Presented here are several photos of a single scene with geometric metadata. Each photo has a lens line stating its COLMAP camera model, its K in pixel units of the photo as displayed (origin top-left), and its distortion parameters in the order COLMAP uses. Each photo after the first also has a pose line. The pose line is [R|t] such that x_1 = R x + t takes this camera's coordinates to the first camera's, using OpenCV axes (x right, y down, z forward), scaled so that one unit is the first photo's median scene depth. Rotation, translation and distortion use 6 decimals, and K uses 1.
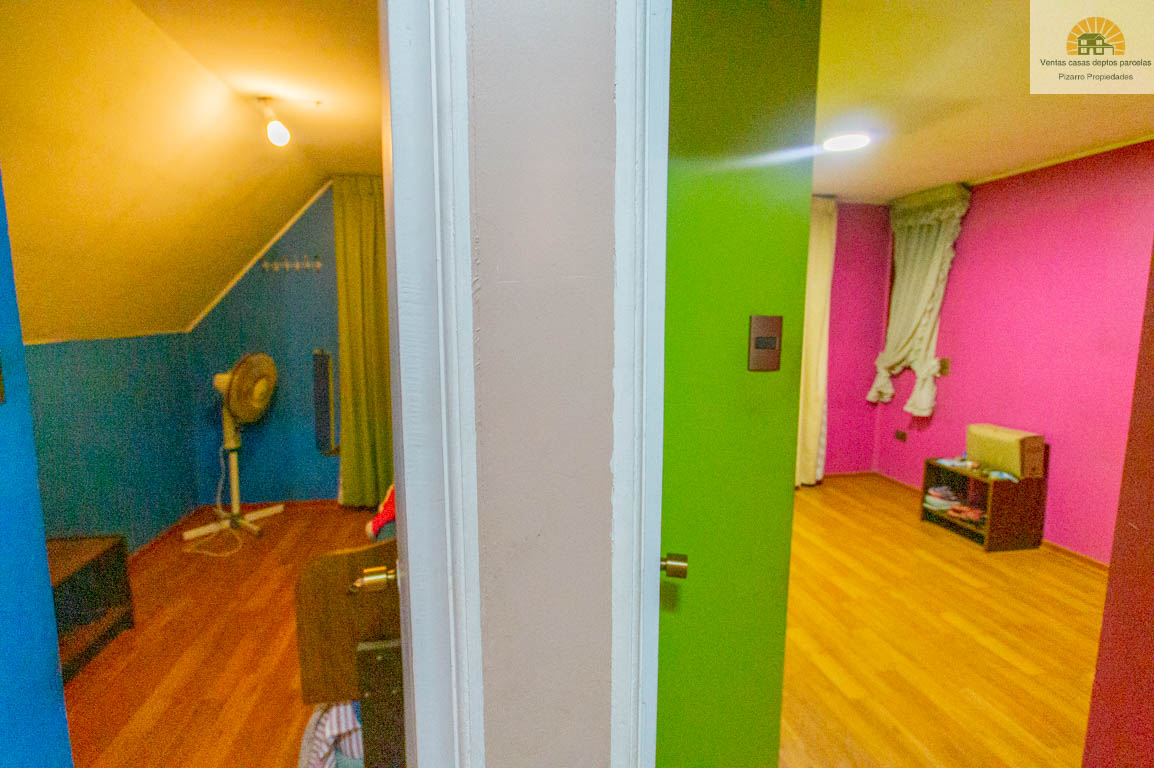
lens RADIAL K [[545.8, 0, 566.1], [0, 545.8, 383.1], [0, 0, 1]] dist [-0.012412, 0.009544]
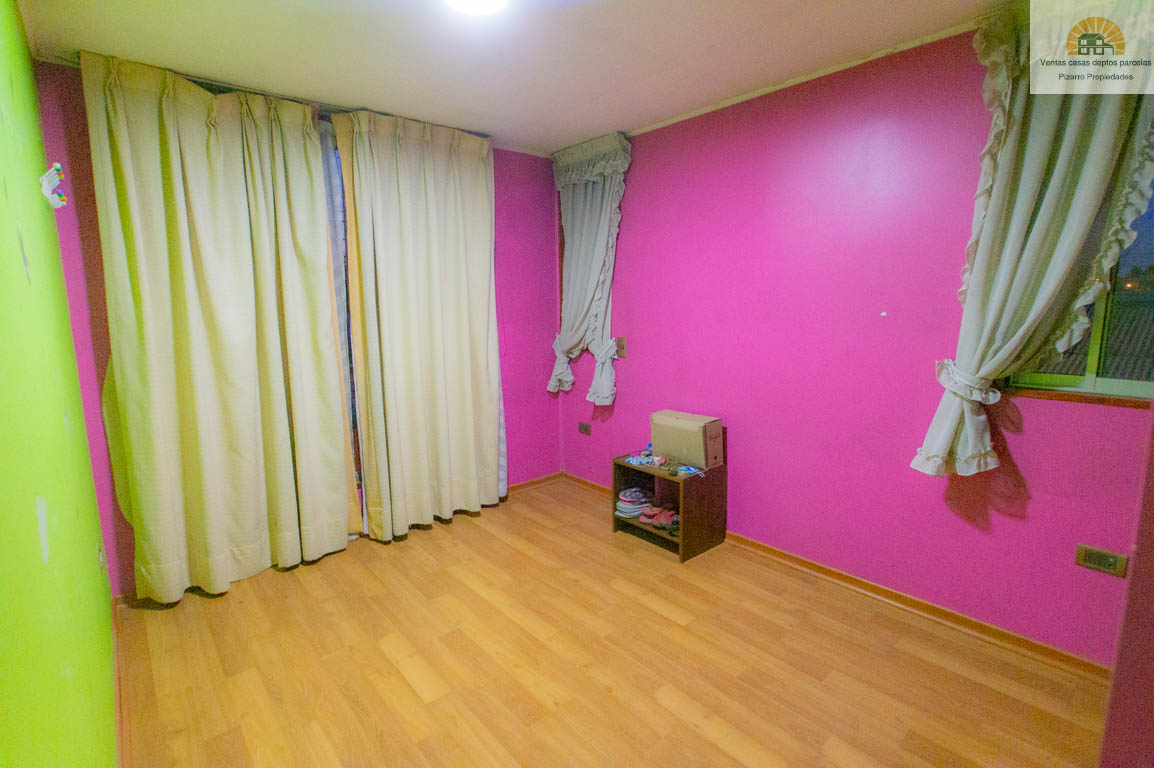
lens RADIAL K [[545.8, 0, 573.0], [0, 545.8, 386.4], [0, 0, 1]] dist [-0.012412, 0.009544]
pose [[0.853167, -0.094165, 0.513068, 0.192078], [0.081027, 0.995556, 0.047979, -0.017079], [-0.515306, 0.000638, 0.857006, 0.318385]]
